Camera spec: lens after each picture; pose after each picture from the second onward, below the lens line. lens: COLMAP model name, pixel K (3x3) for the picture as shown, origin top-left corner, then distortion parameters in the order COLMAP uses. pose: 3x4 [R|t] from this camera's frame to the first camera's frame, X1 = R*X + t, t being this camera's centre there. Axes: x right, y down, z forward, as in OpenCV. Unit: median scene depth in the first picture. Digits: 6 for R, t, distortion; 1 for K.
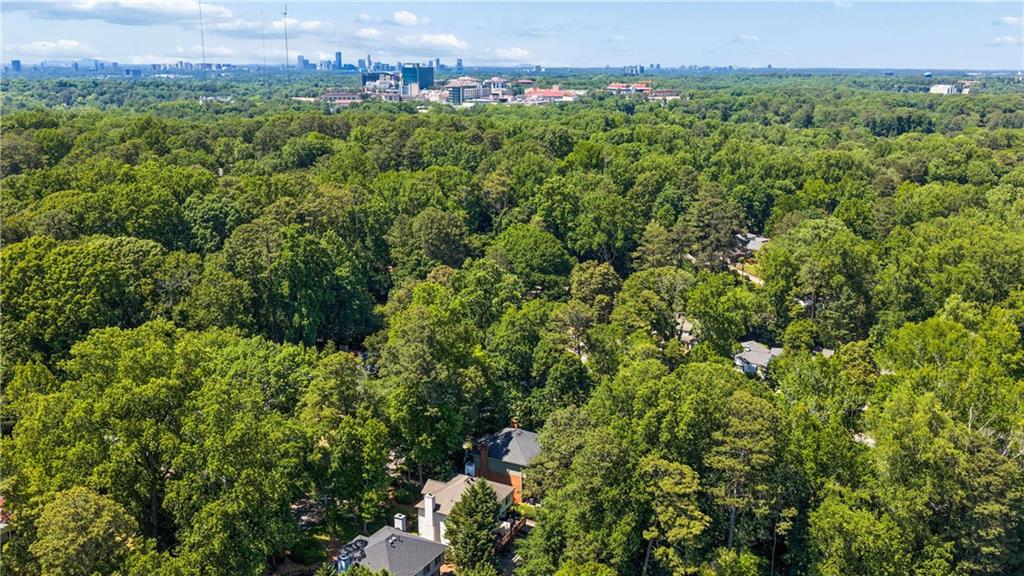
lens RADIAL K [[864.1, 0, 512.0], [0, 864.1, 288.0], [0, 0, 1]] dist [0.005387, 0.001145]
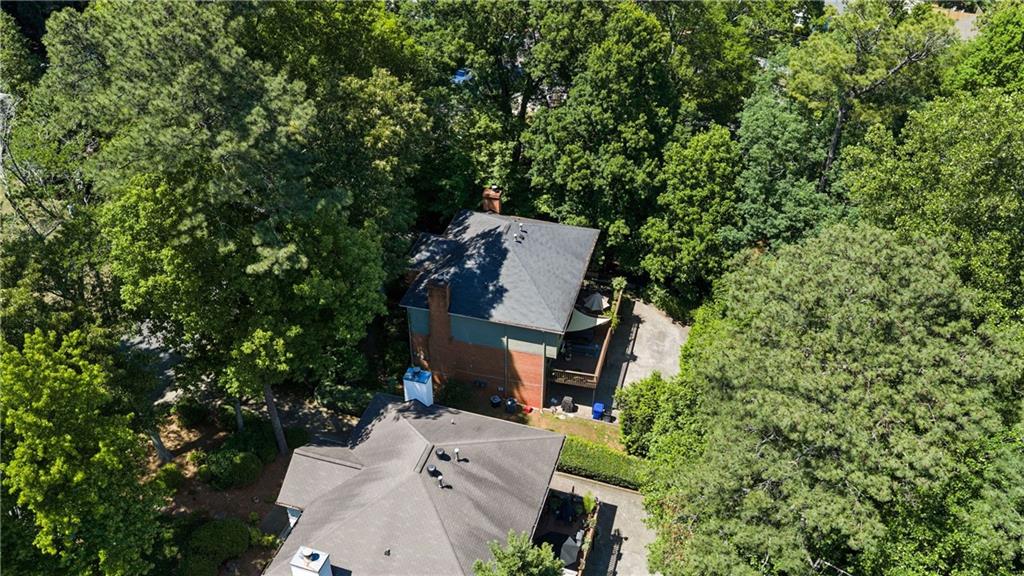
lens RADIAL K [[864.1, 0, 512.0], [0, 864.1, 288.0], [0, 0, 1]] dist [0.005387, 0.001145]
pose [[0.985943, -0.101377, 0.132816, -0.050088], [0.045210, 0.927114, 0.372043, 0.048297], [-0.160852, -0.360808, 0.918664, 0.660193]]
